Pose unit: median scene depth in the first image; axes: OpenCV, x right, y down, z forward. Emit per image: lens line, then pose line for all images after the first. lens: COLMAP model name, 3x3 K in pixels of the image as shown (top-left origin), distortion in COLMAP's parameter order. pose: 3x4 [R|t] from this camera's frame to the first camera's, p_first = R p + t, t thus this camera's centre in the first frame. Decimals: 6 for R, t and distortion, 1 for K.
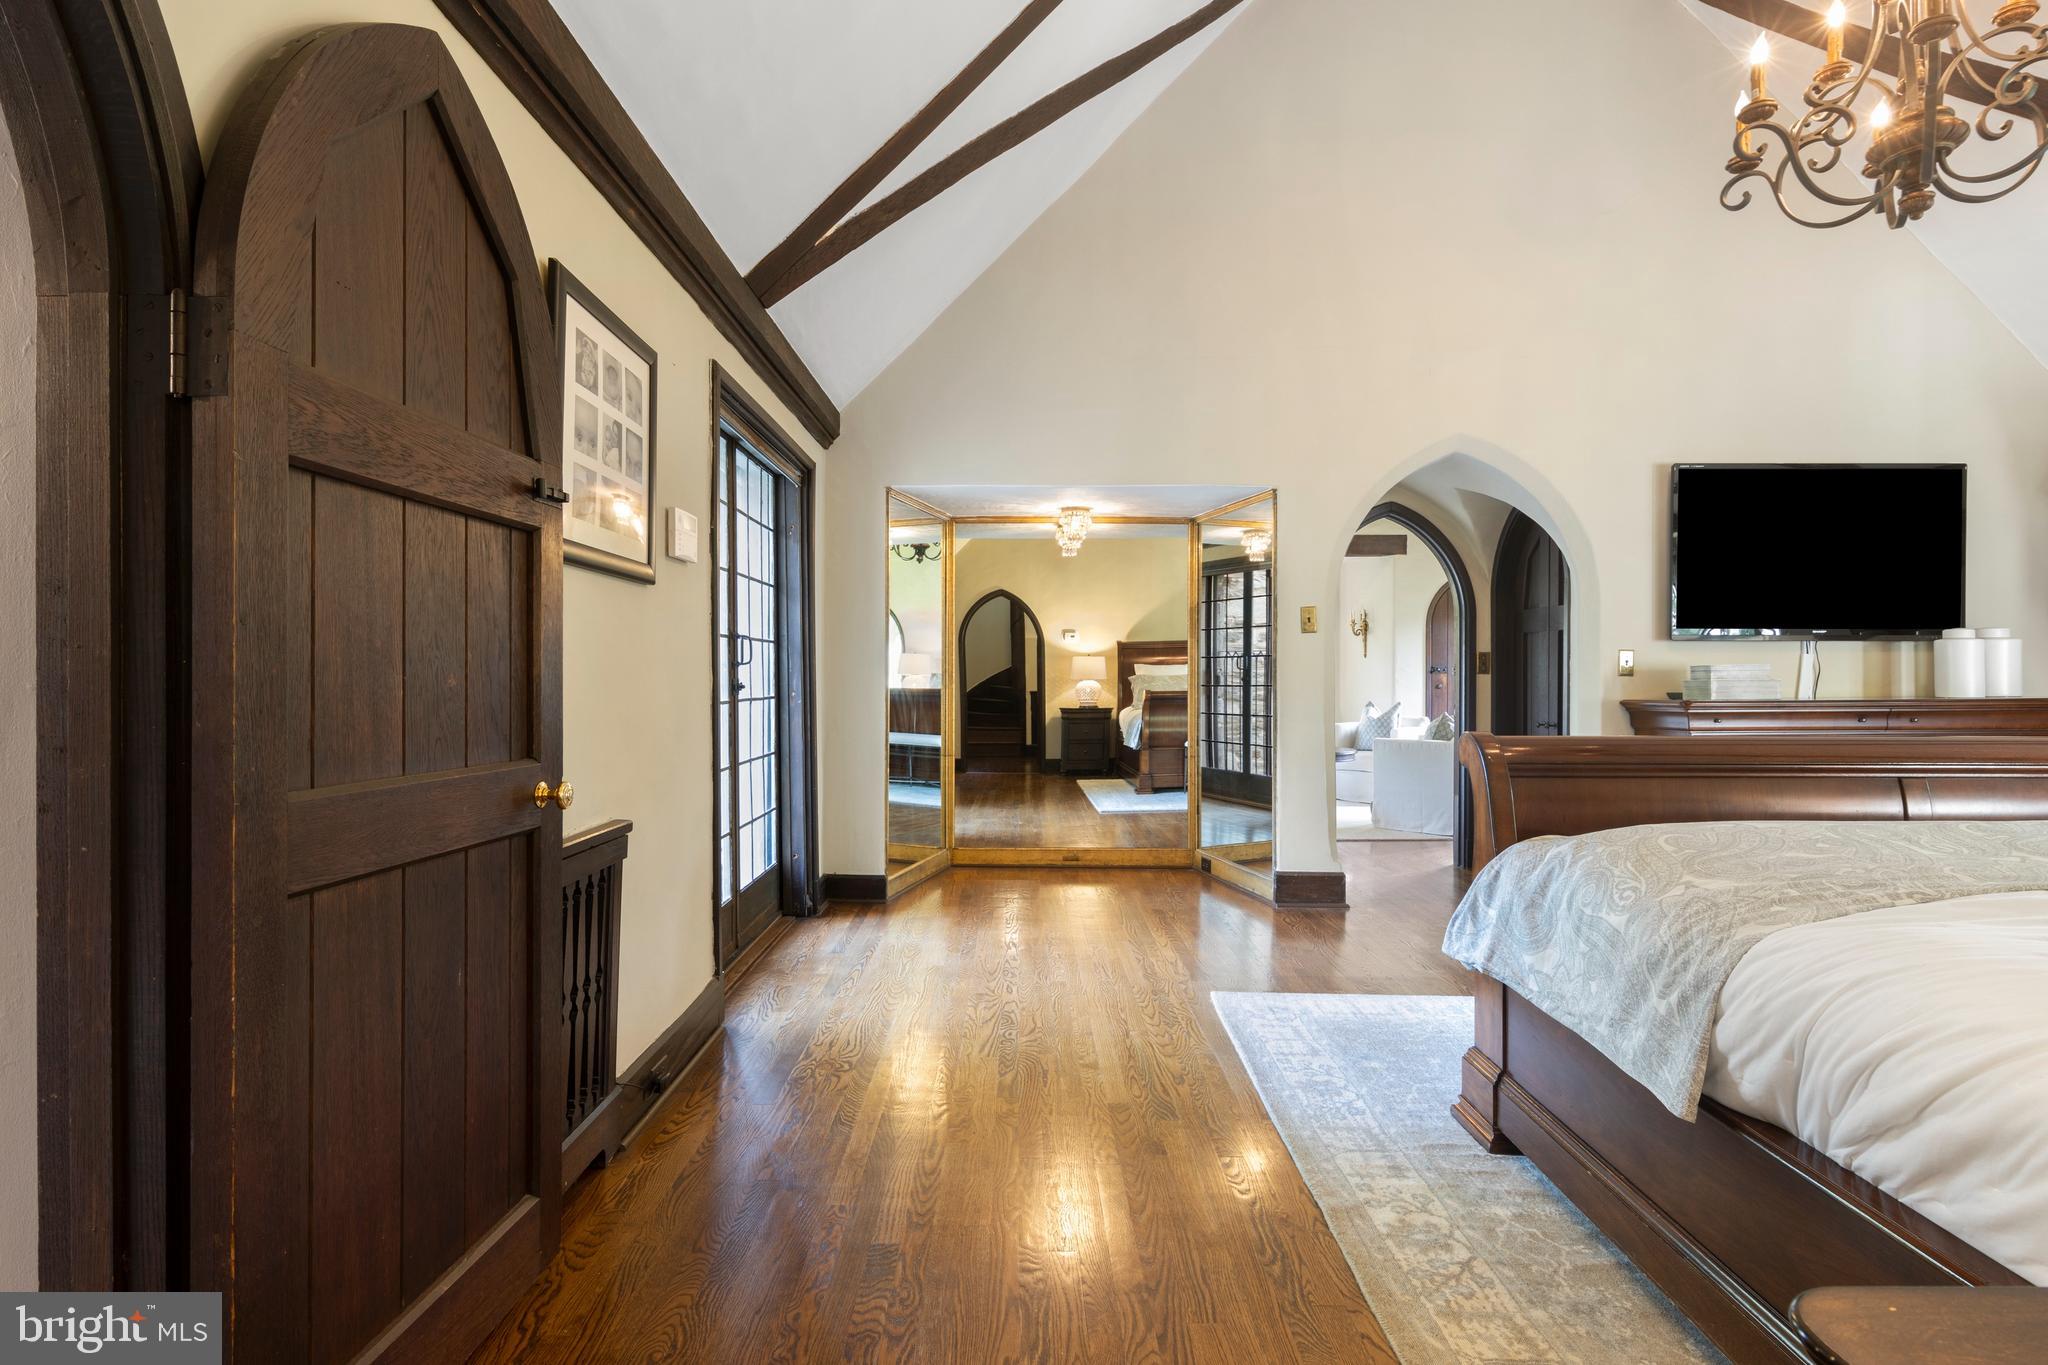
lens RADIAL K [[1044.3, 0, 1024.5], [0, 1044.3, 679.2], [0, 0, 1]] dist [0.013795, -0.004262]
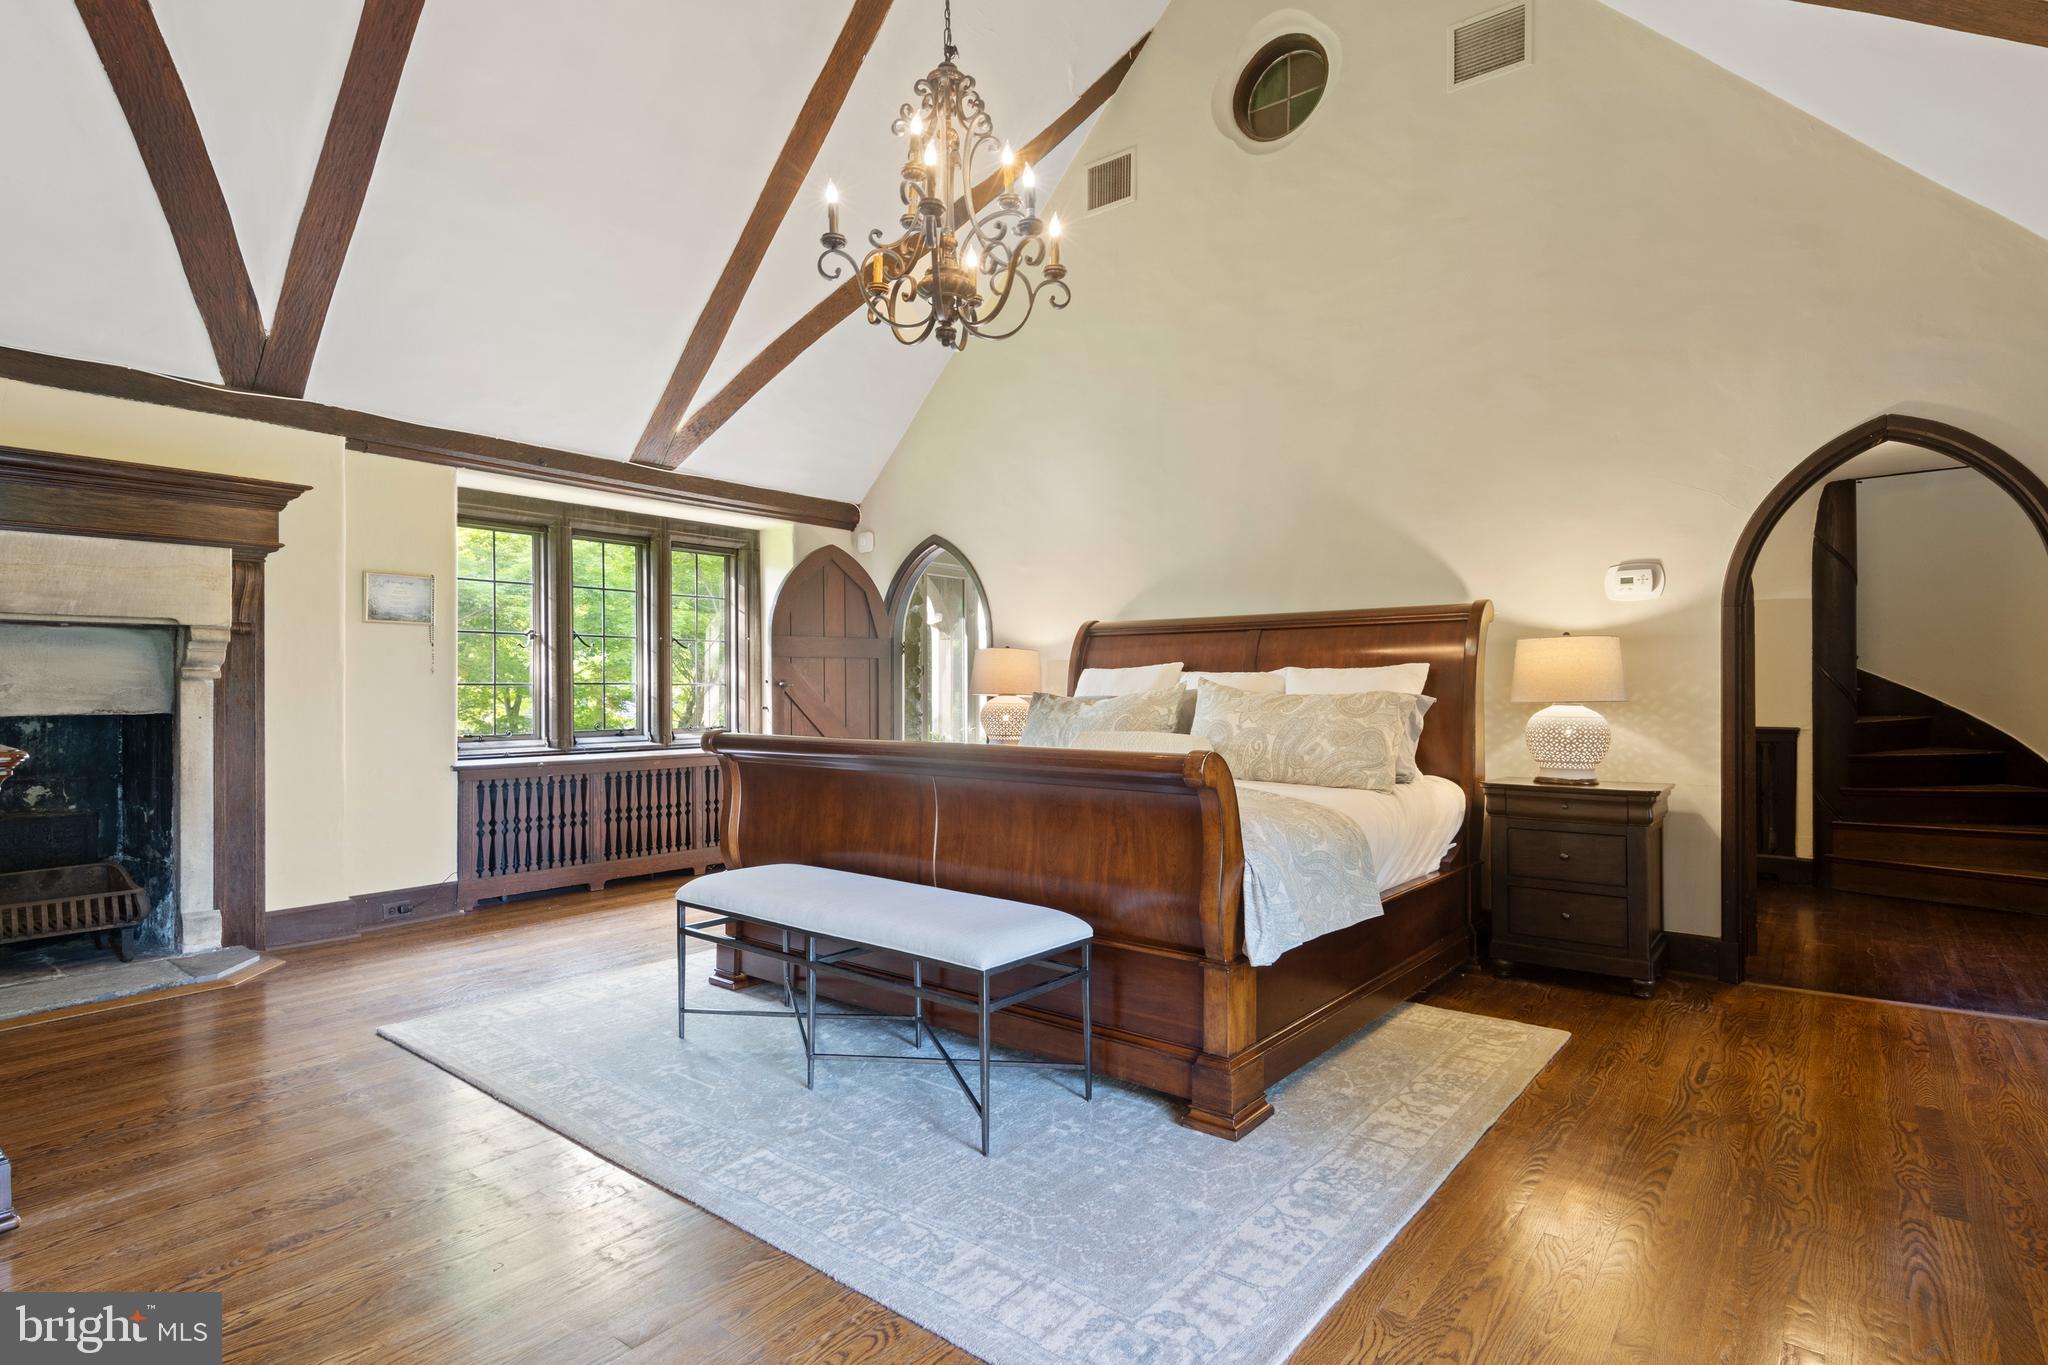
lens RADIAL K [[1044.3, 0, 1027.6], [0, 1044.3, 685.2], [0, 0, 1]] dist [0.013795, -0.004262]
pose [[-0.785665, 0.006017, 0.618623, -0.041360], [0.007109, 0.999974, -0.000698, -0.008846], [-0.618611, 0.003849, -0.785688, 1.752561]]
